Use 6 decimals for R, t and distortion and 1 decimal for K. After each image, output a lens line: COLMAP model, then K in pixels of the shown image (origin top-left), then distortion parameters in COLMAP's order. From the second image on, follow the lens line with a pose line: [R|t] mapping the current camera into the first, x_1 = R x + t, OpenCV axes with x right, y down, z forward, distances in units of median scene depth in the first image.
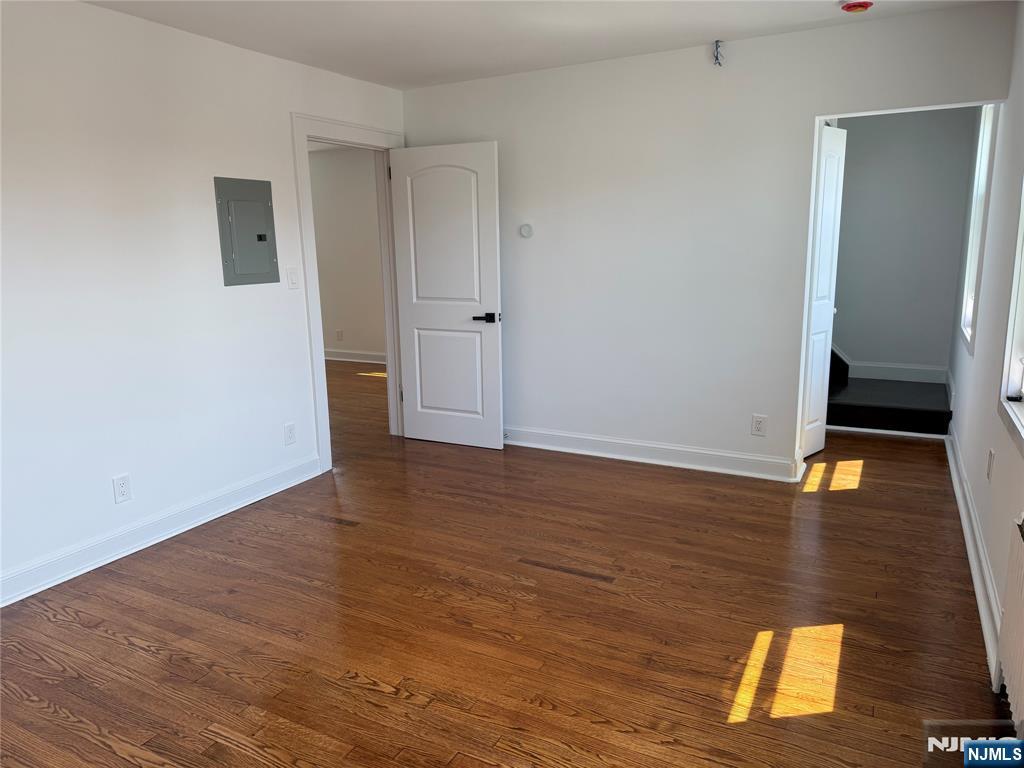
lens RADIAL K [[714.4, 0, 514.5], [0, 714.4, 390.1], [0, 0, 1]] dist [0.049182, -0.064543]
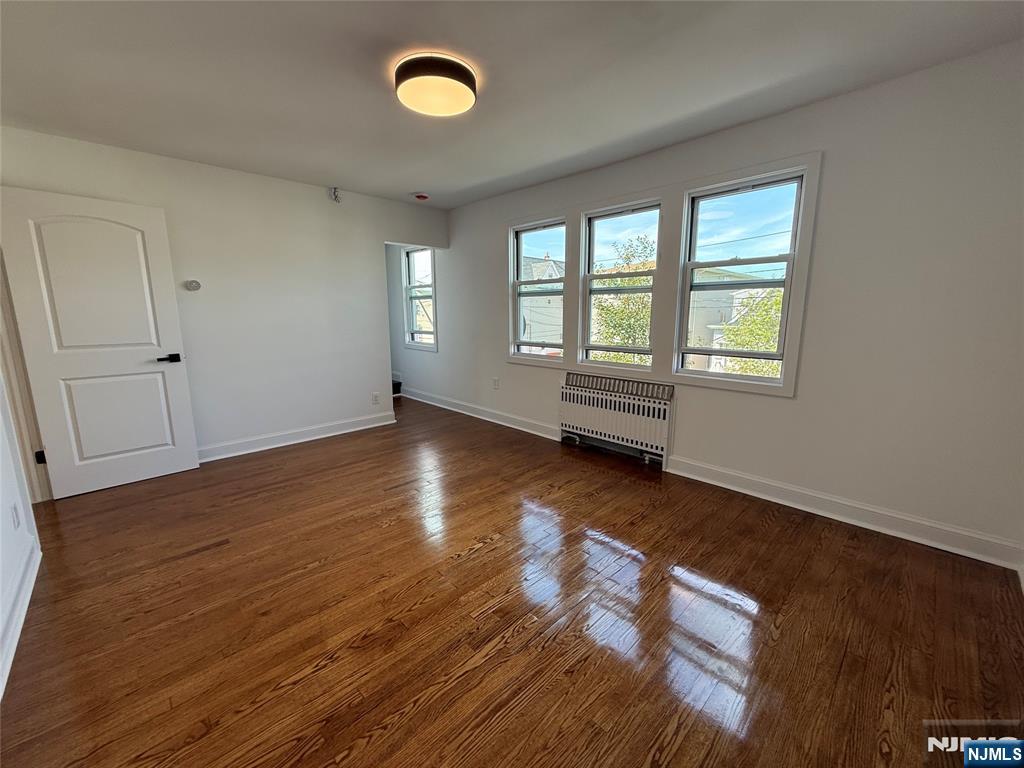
lens RADIAL K [[410.2, 0, 517.9], [0, 410.2, 377.2], [0, 0, 1]] dist [0.000374, 0.000369]
pose [[0.299234, -0.132745, 0.944901, -0.585960], [0.198891, 0.977201, 0.074297, -0.011716], [-0.933221, 0.165700, 0.318814, 0.322576]]
